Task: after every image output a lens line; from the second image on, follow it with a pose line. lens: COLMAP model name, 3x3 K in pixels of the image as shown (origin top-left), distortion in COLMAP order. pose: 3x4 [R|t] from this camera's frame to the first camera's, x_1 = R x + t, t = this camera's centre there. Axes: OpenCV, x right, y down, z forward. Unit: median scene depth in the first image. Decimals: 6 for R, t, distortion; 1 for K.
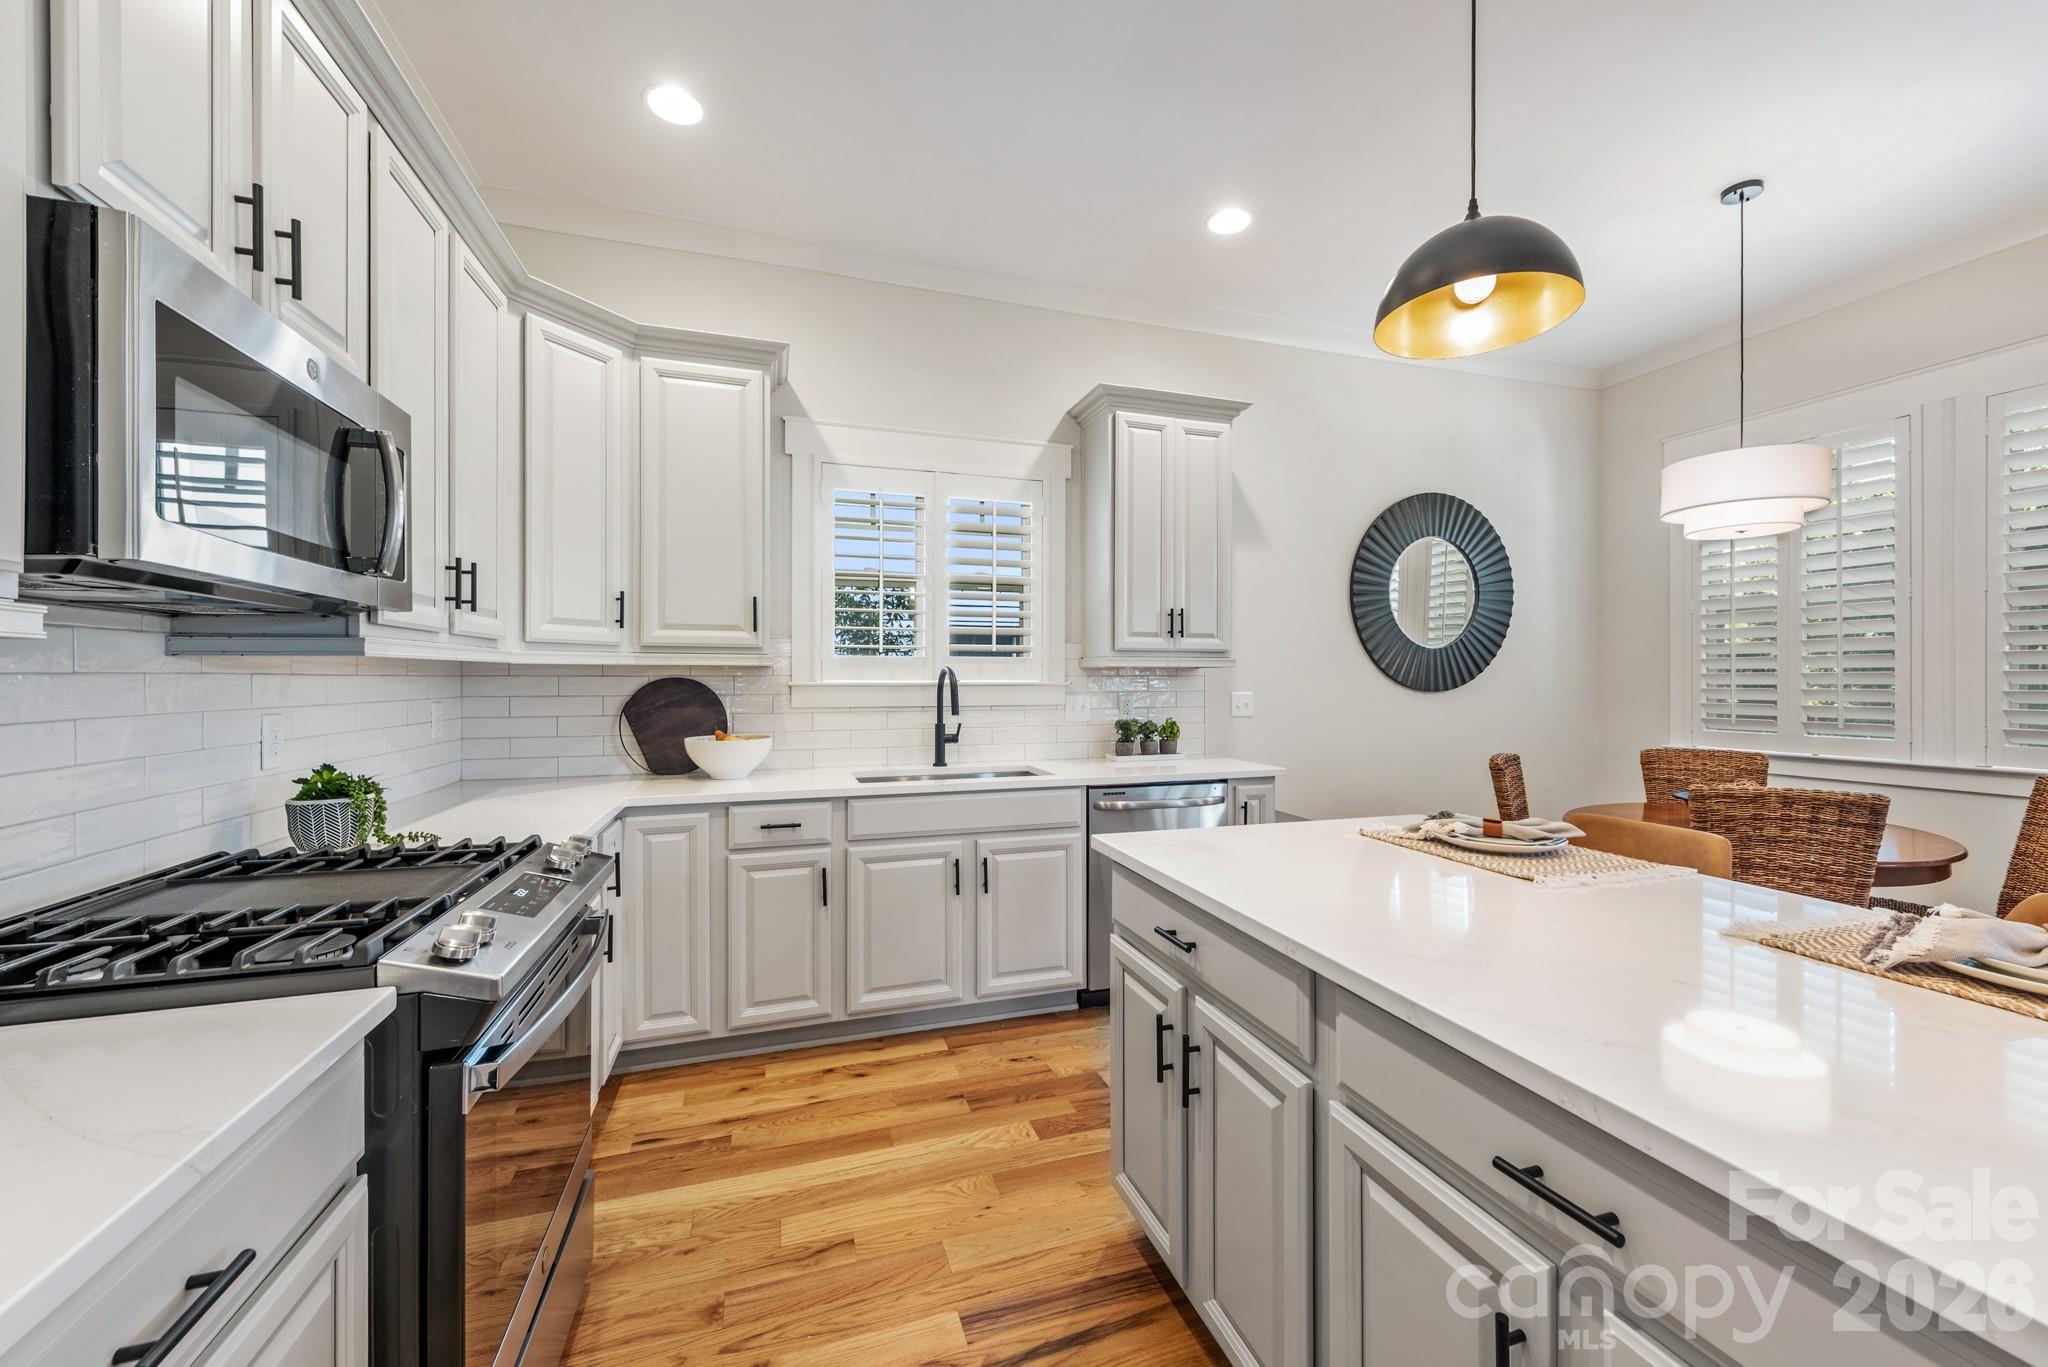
lens RADIAL K [[801.5, 0, 1030.1], [0, 801.5, 678.1], [0, 0, 1]] dist [0.006724, -0.002220]
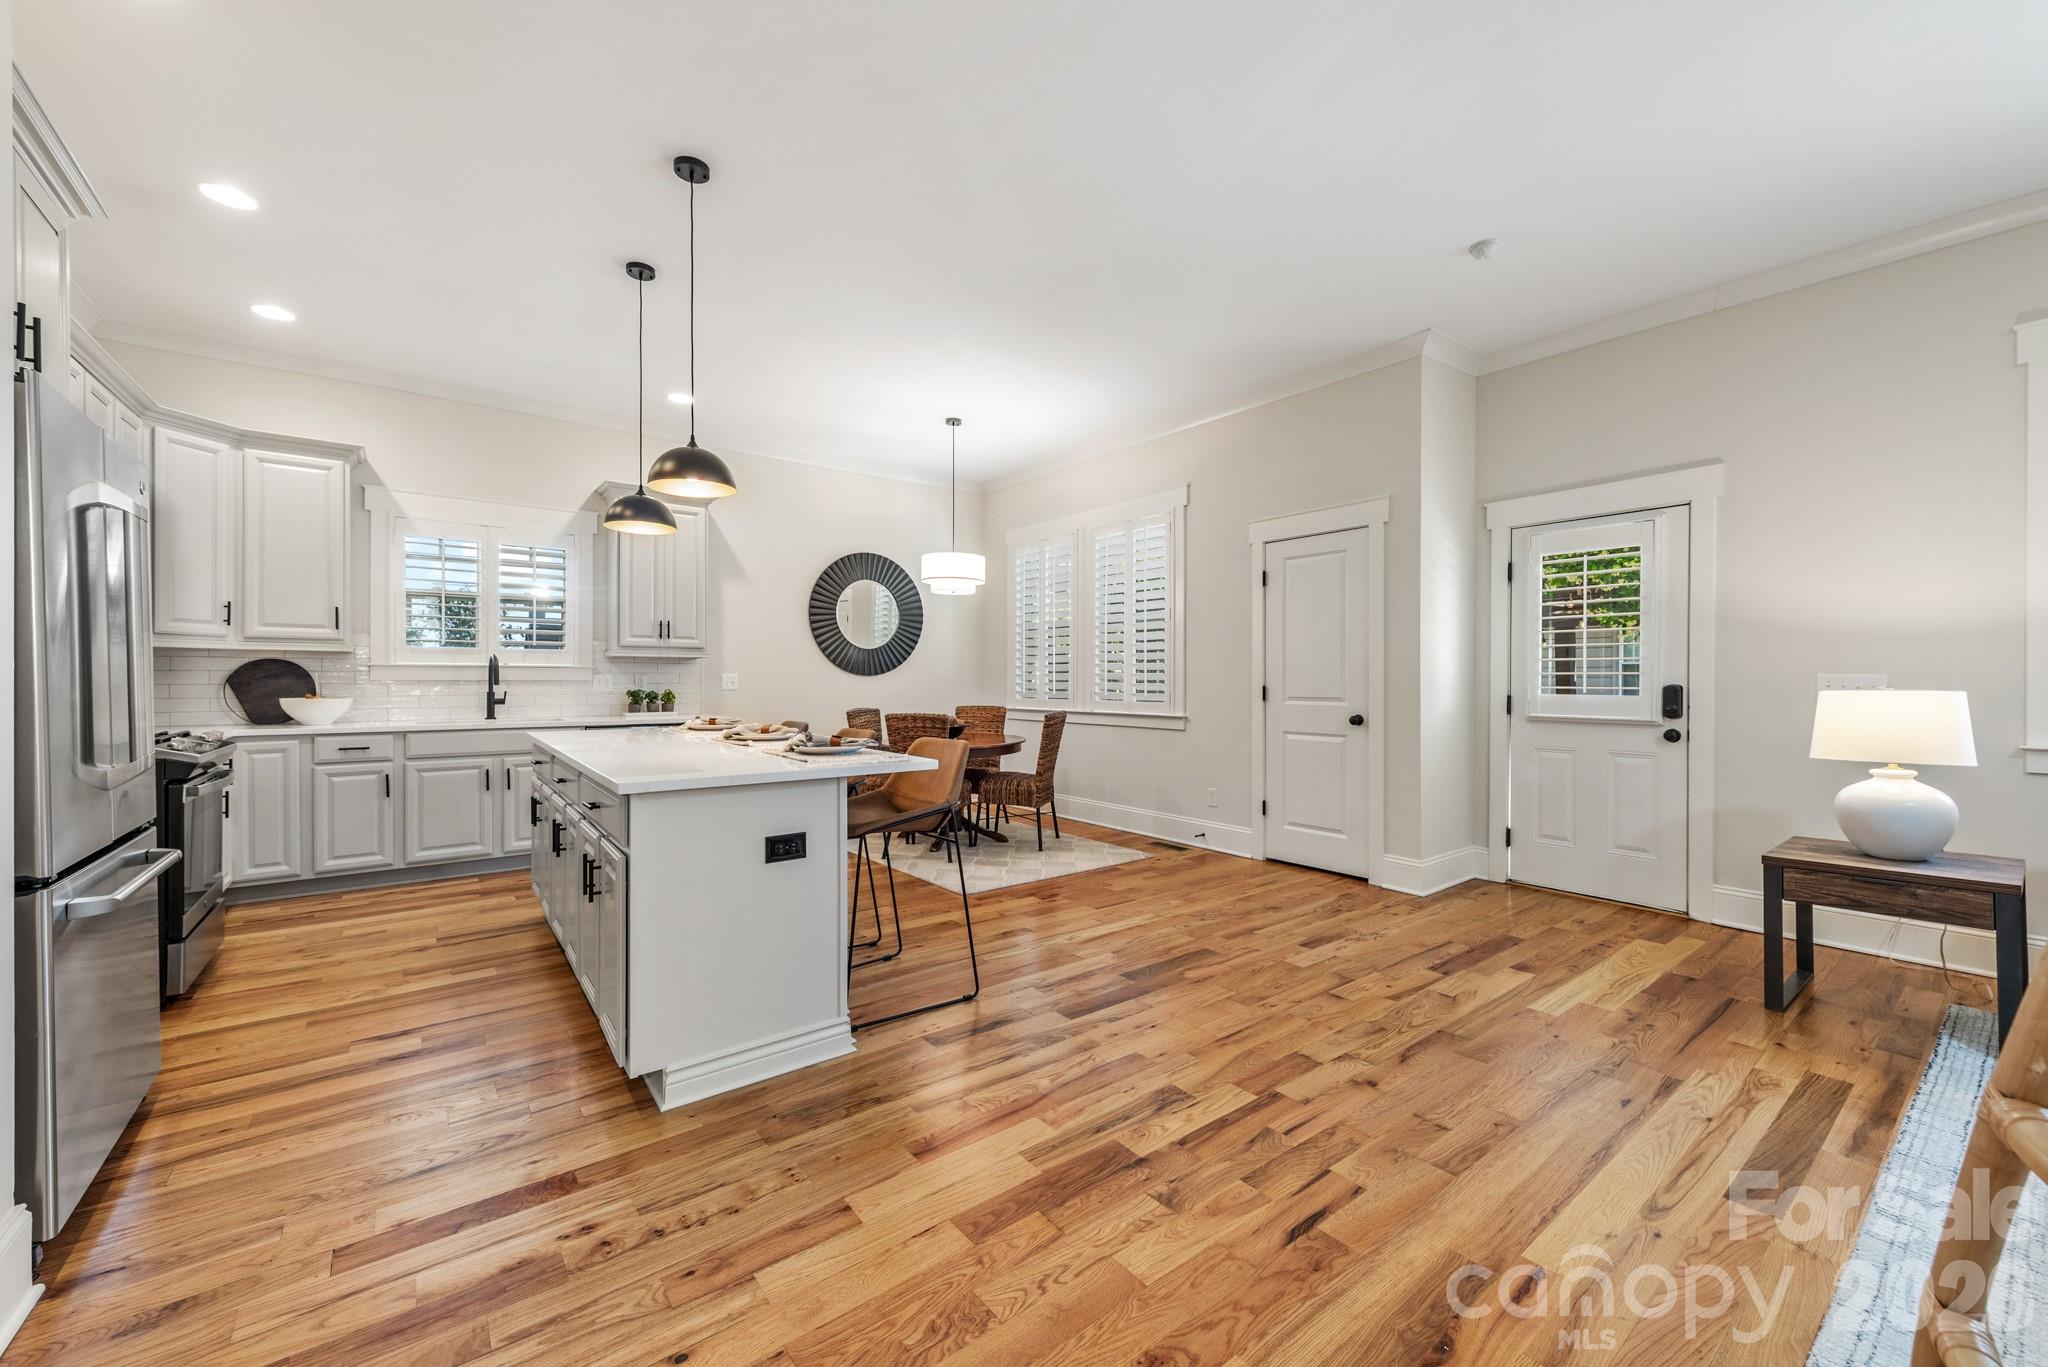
lens RADIAL K [[801.5, 0, 1040.8], [0, 801.5, 682.5], [0, 0, 1]] dist [0.006724, -0.002220]
pose [[0.938028, 0.002346, 0.346551, 0.362800], [-0.004068, 0.999983, 0.004243, 0.029951], [-0.346535, -0.005390, 0.938022, -0.857228]]
